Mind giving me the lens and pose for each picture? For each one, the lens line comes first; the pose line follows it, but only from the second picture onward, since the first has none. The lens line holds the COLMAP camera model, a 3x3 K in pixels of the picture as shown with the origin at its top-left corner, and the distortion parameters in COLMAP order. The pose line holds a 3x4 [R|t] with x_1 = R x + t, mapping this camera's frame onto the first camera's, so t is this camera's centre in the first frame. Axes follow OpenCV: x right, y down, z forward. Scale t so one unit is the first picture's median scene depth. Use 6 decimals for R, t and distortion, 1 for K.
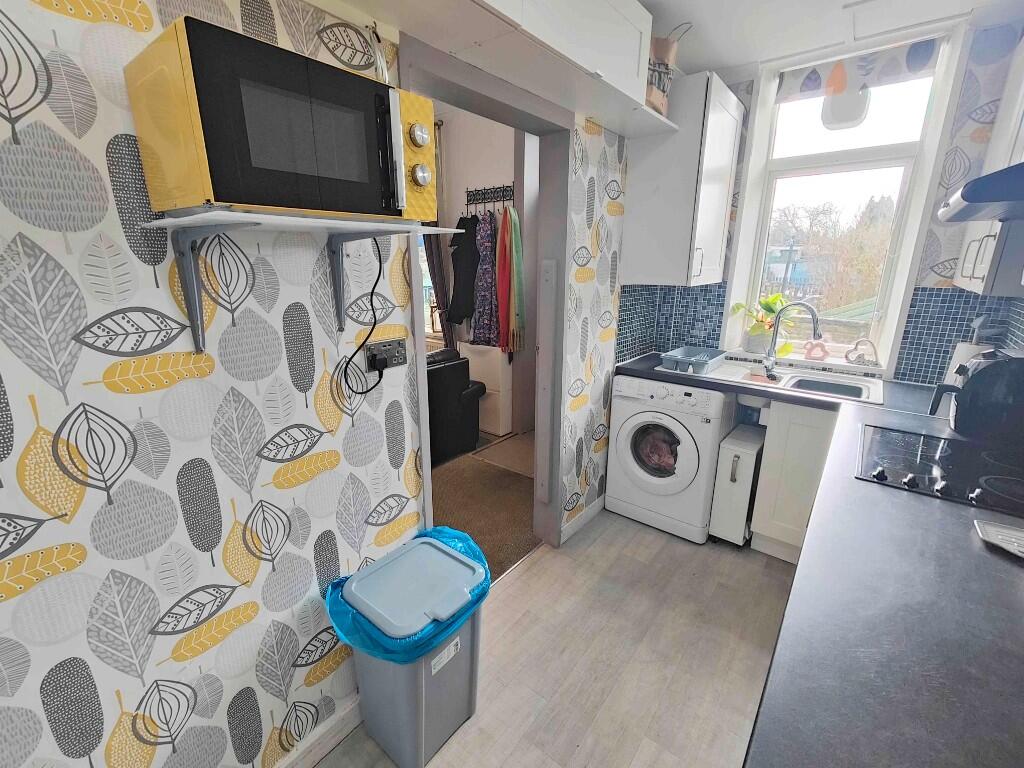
lens RADIAL K [[456.4, 0, 512.5], [0, 456.4, 379.0], [0, 0, 1]] dist [0.001205, 0.000371]
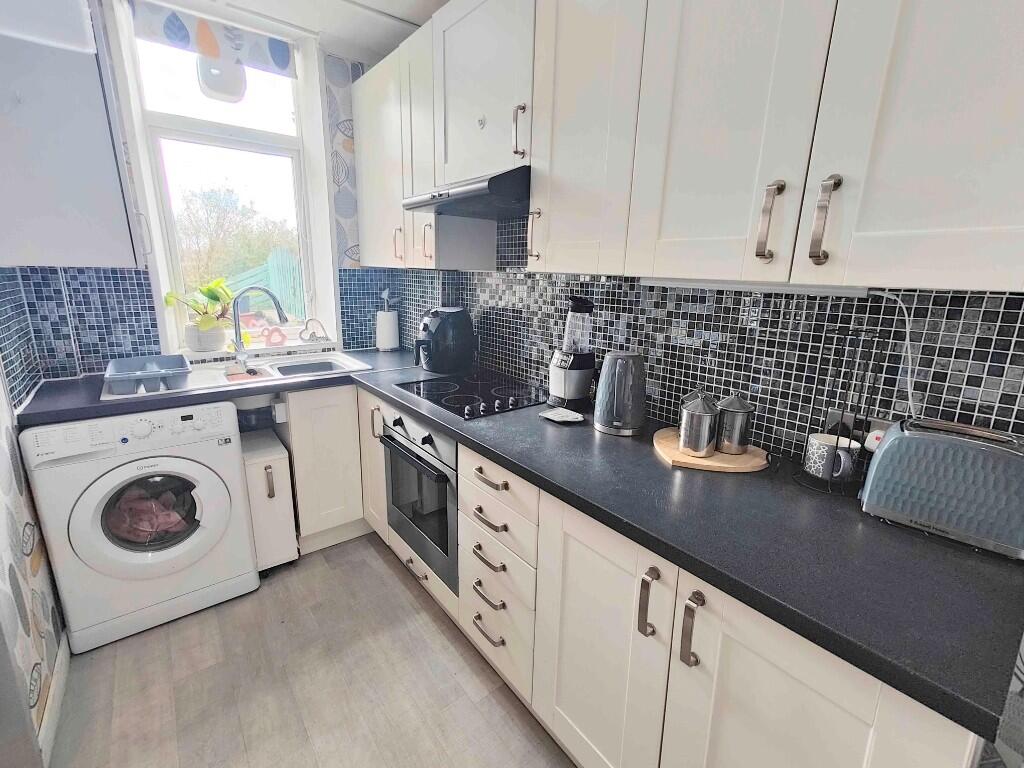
lens RADIAL K [[456.4, 0, 512.5], [0, 456.4, 379.0], [0, 0, 1]] dist [0.001205, 0.000371]
pose [[0.223582, -0.230619, 0.947009, -0.165471], [0.222021, 0.958113, 0.180905, -0.039682], [-0.949062, 0.169808, 0.265419, 0.291975]]
